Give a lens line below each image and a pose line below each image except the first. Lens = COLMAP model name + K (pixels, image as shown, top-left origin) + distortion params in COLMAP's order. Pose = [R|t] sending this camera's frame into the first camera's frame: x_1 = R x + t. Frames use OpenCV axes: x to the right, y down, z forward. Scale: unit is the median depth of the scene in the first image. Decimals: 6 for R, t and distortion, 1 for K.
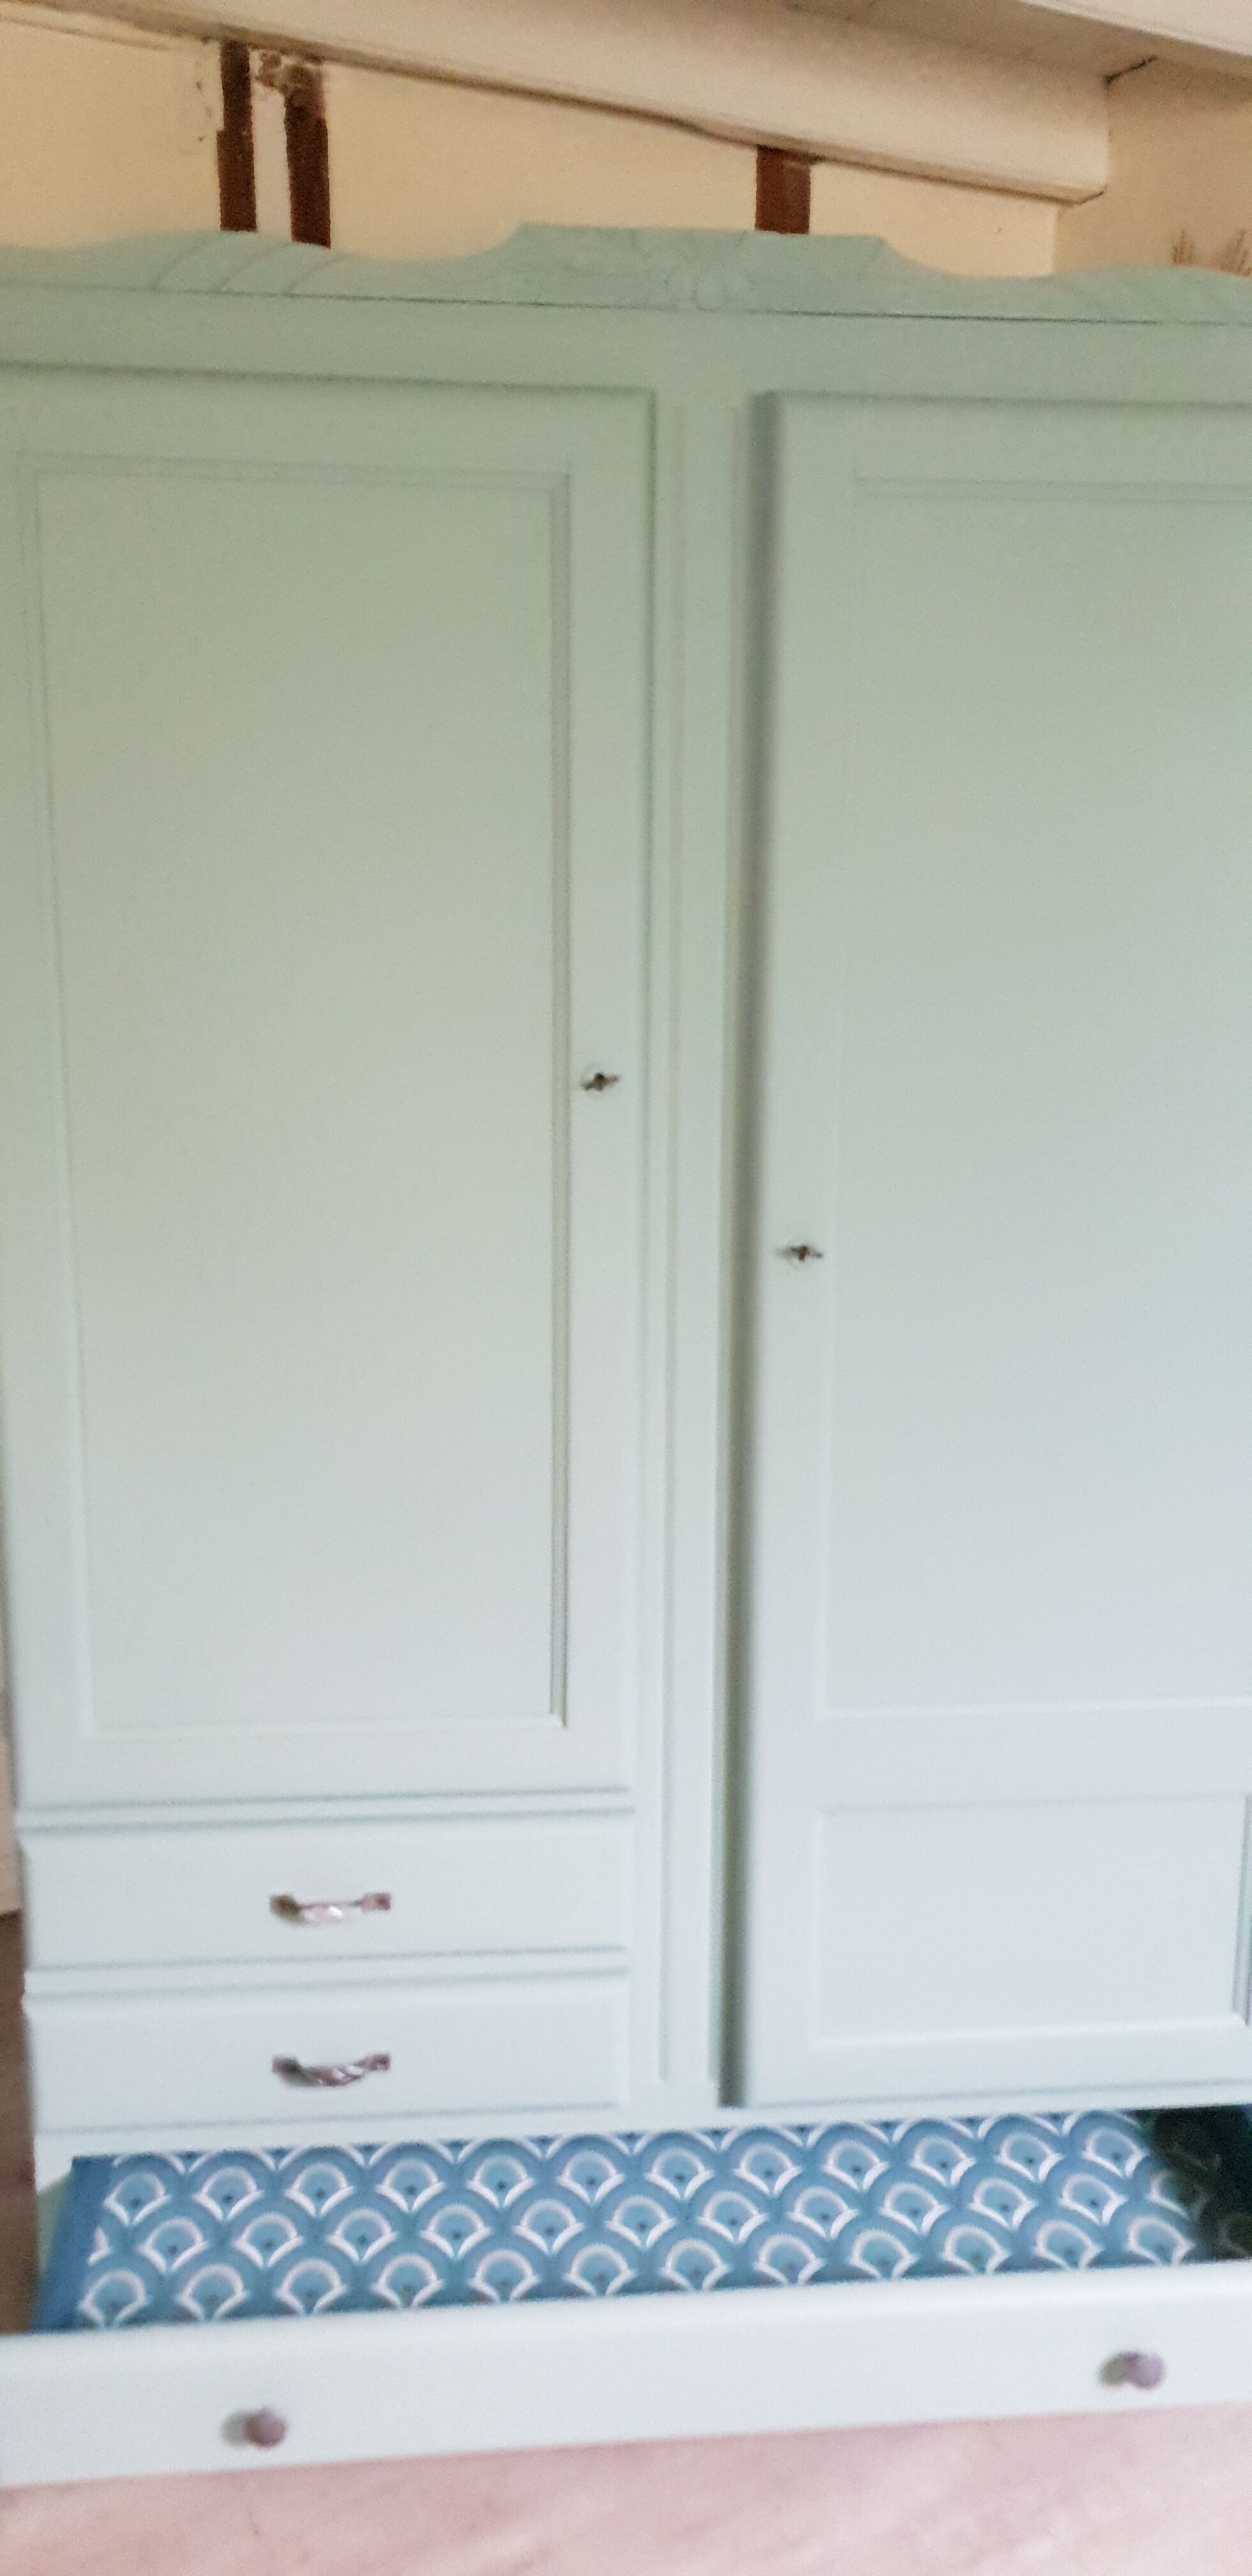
lens RADIAL K [[2037.2, 0, 633.4], [0, 2037.2, 1293.3], [0, 0, 1]] dist [-0.018009, 0.062495]
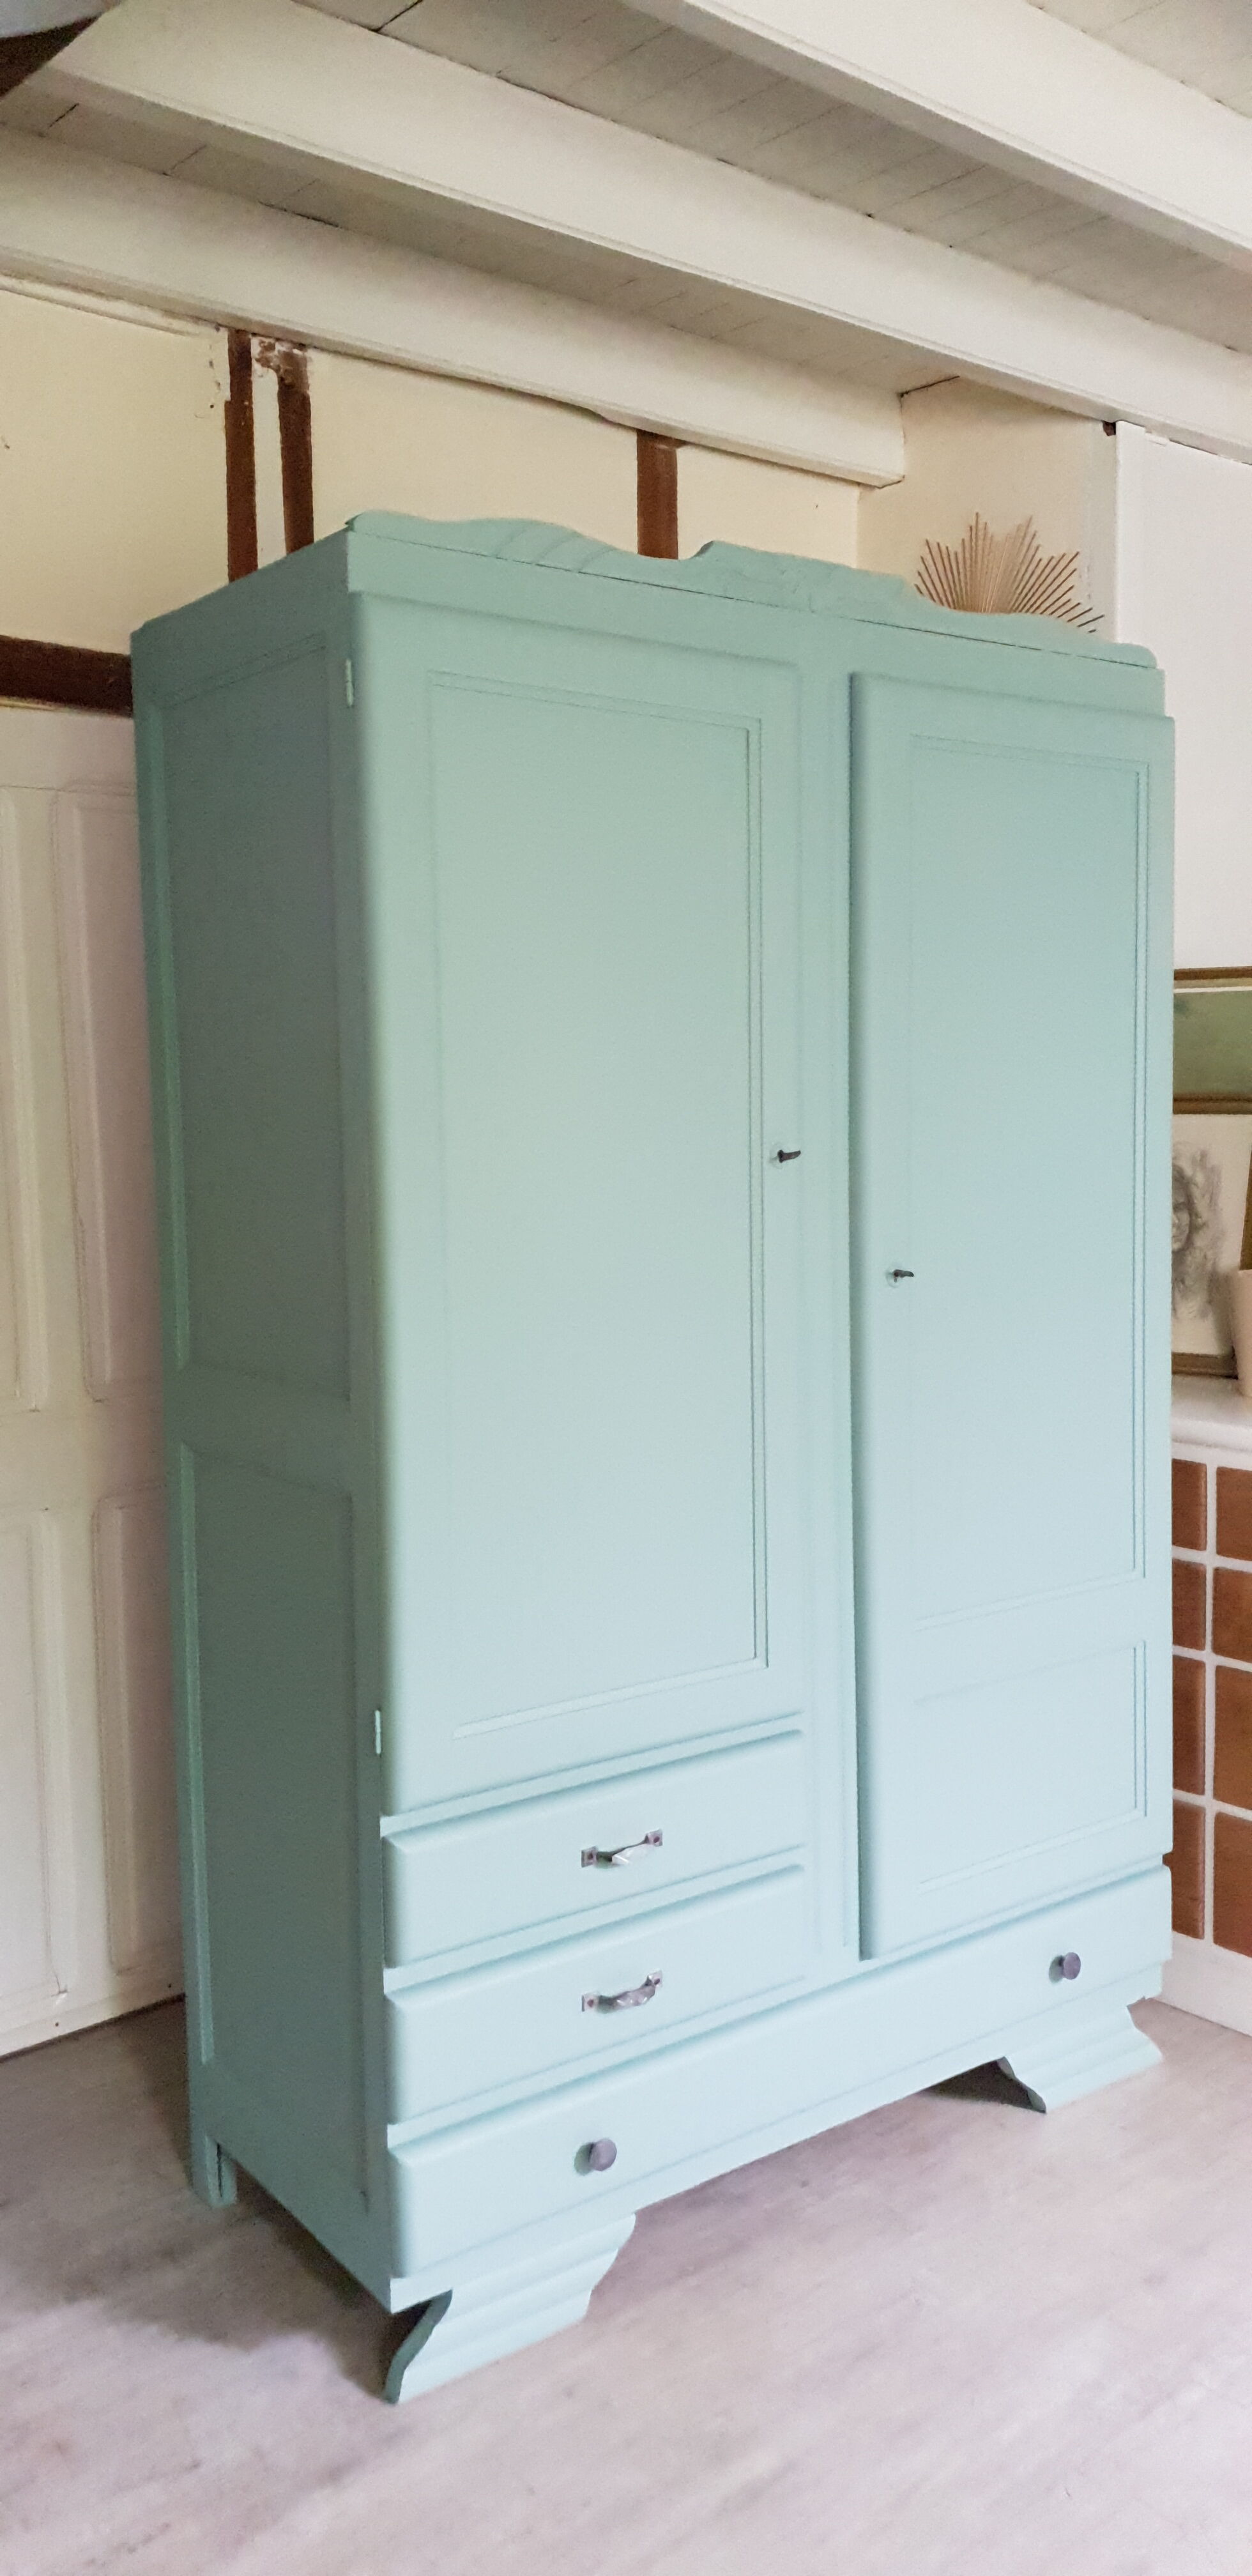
lens RADIAL K [[2037.2, 0, 619.4], [0, 2037.2, 1273.6], [0, 0, 1]] dist [-0.018009, 0.062495]
pose [[0.977661, -0.039604, 0.206422, -0.244434], [0.062719, 0.992315, -0.106663, 0.057401], [-0.200611, 0.117227, 0.972632, -0.107059]]
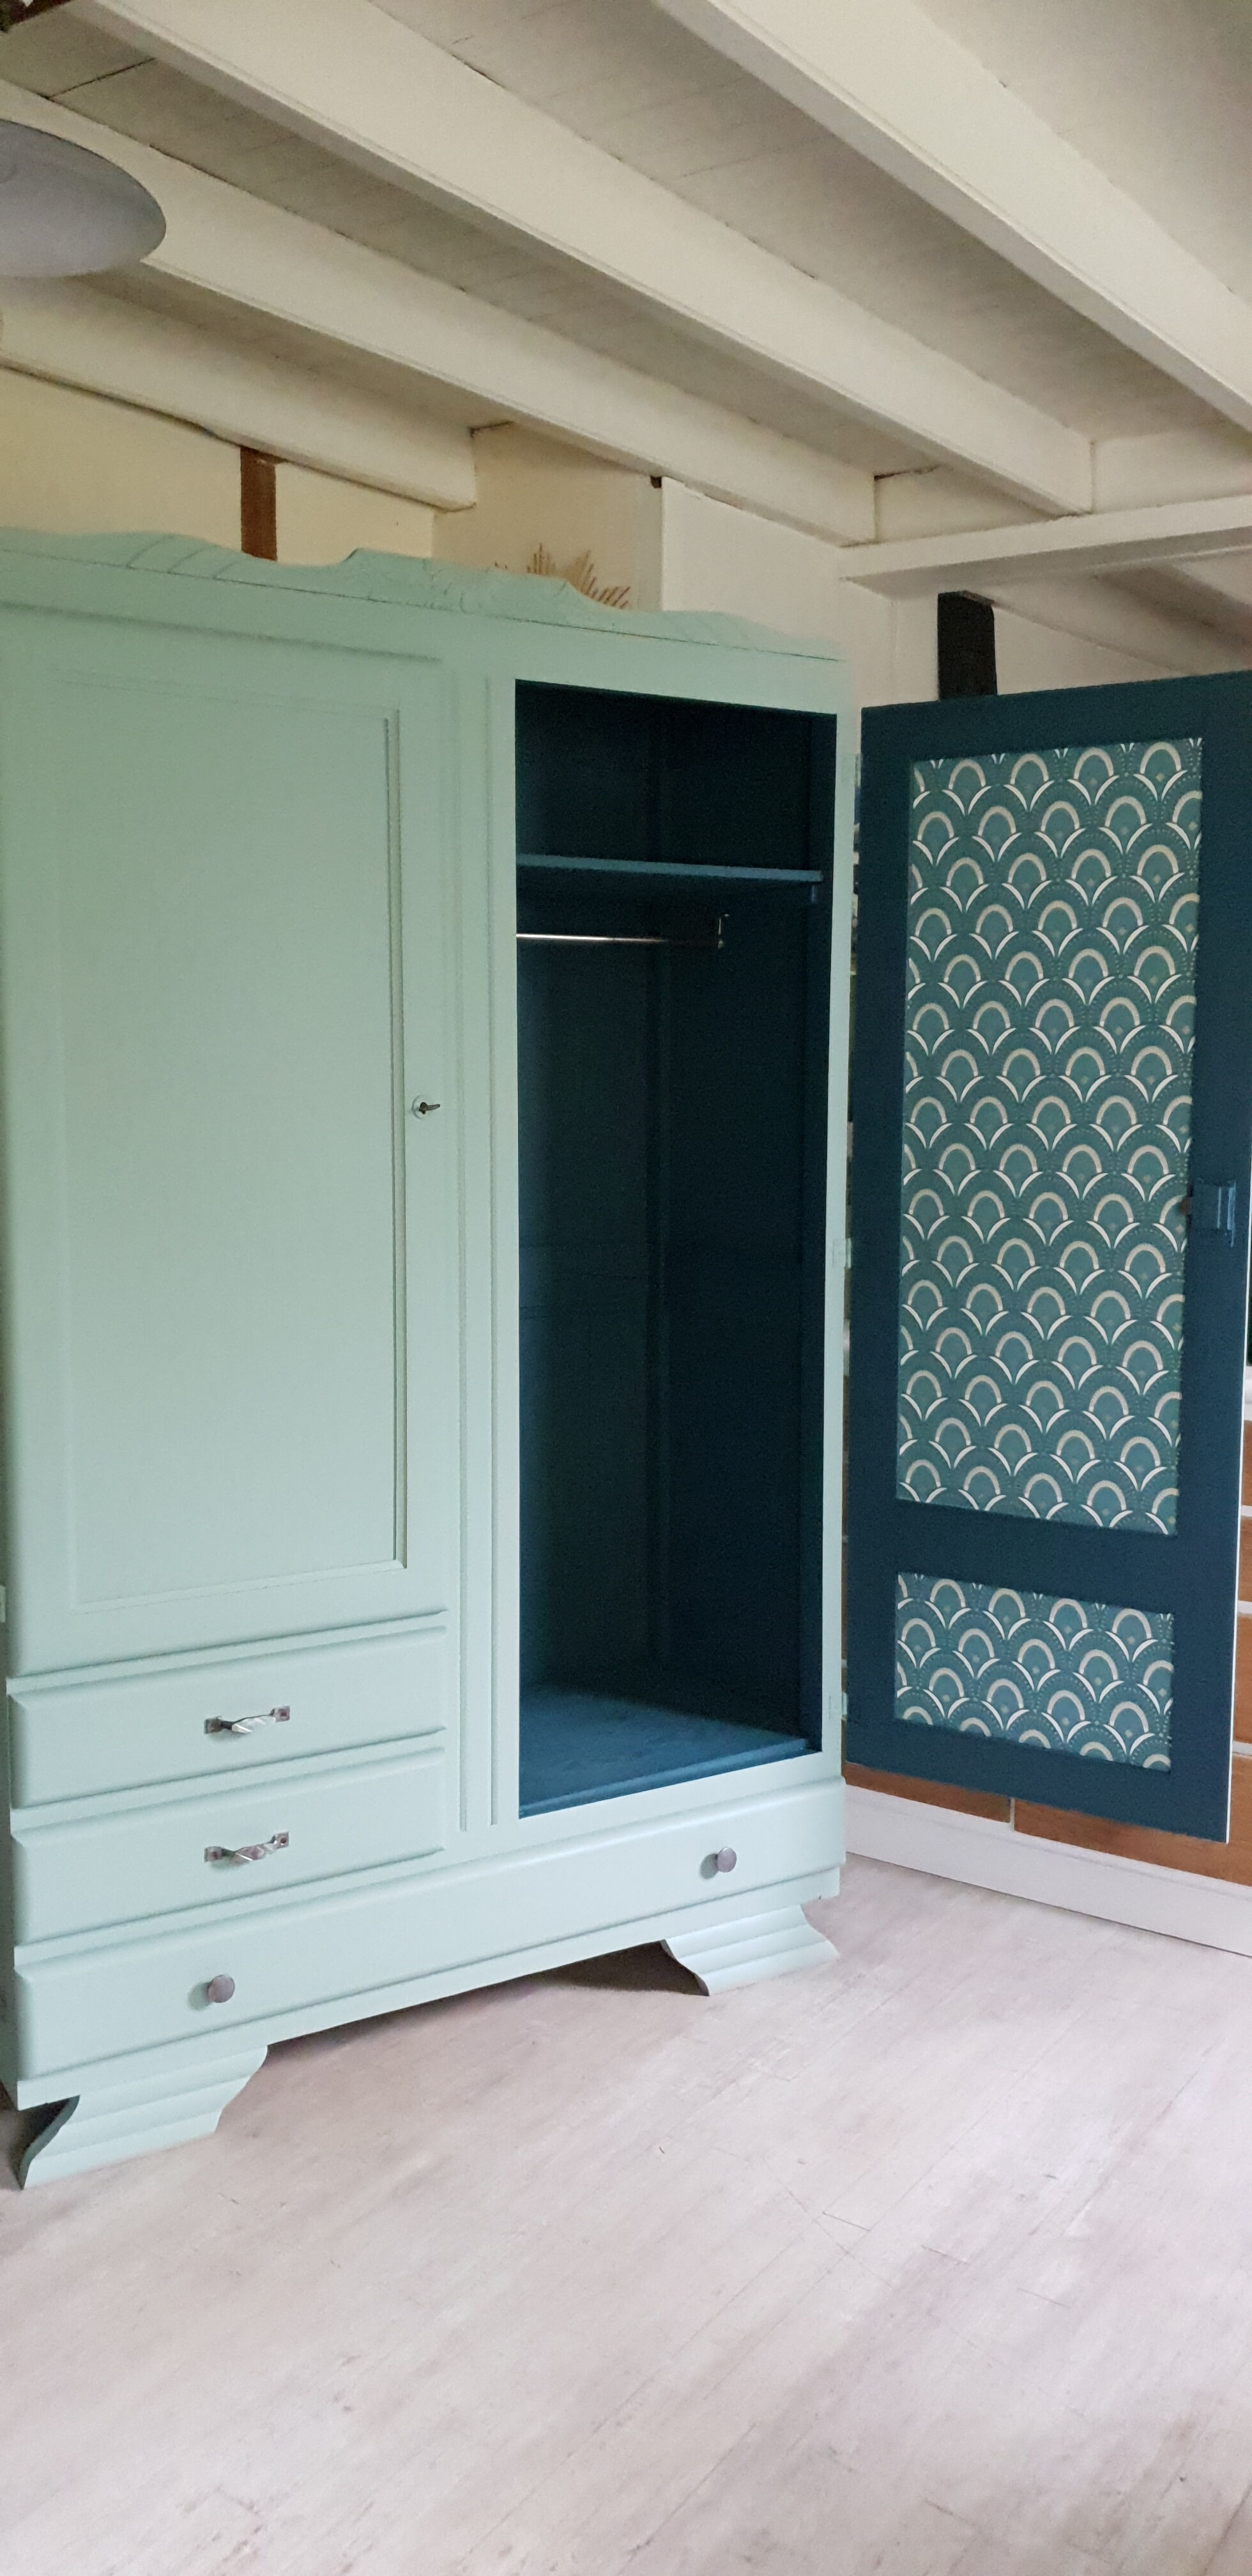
lens RADIAL K [[2037.2, 0, 624.4], [0, 2037.2, 1289.5], [0, 0, 1]] dist [-0.018009, 0.062495]
pose [[0.897575, -0.054523, 0.437477, -0.363838], [0.091361, 0.993786, -0.063589, 0.090228], [-0.431291, 0.097044, 0.896978, -0.254428]]
